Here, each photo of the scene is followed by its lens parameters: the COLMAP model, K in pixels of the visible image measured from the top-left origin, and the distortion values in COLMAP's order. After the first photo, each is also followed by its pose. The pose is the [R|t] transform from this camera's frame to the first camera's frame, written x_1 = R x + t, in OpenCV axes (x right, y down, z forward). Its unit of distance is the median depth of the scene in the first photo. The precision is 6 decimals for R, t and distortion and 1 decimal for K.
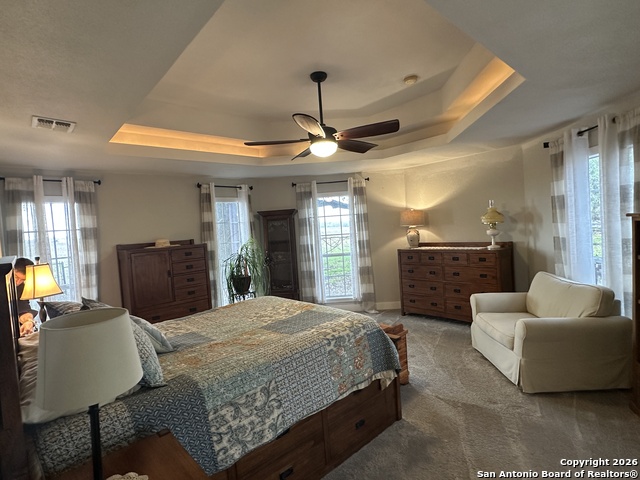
lens RADIAL K [[334.1, 0, 320.0], [0, 334.1, 237.7], [0, 0, 1]] dist [0.002832, -0.000705]
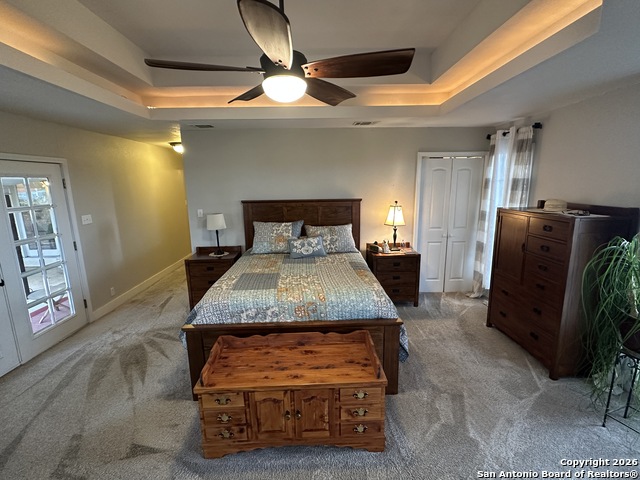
lens RADIAL K [[304.4, 0, 320.3], [0, 304.4, 238.6], [0, 0, 1]] dist [0.003724, 0.000428]
pose [[-0.652592, 0.220694, -0.724857, 0.534868], [0.037149, 0.964811, 0.260306, -0.169901], [0.756798, 0.142946, -0.637827, 1.740445]]
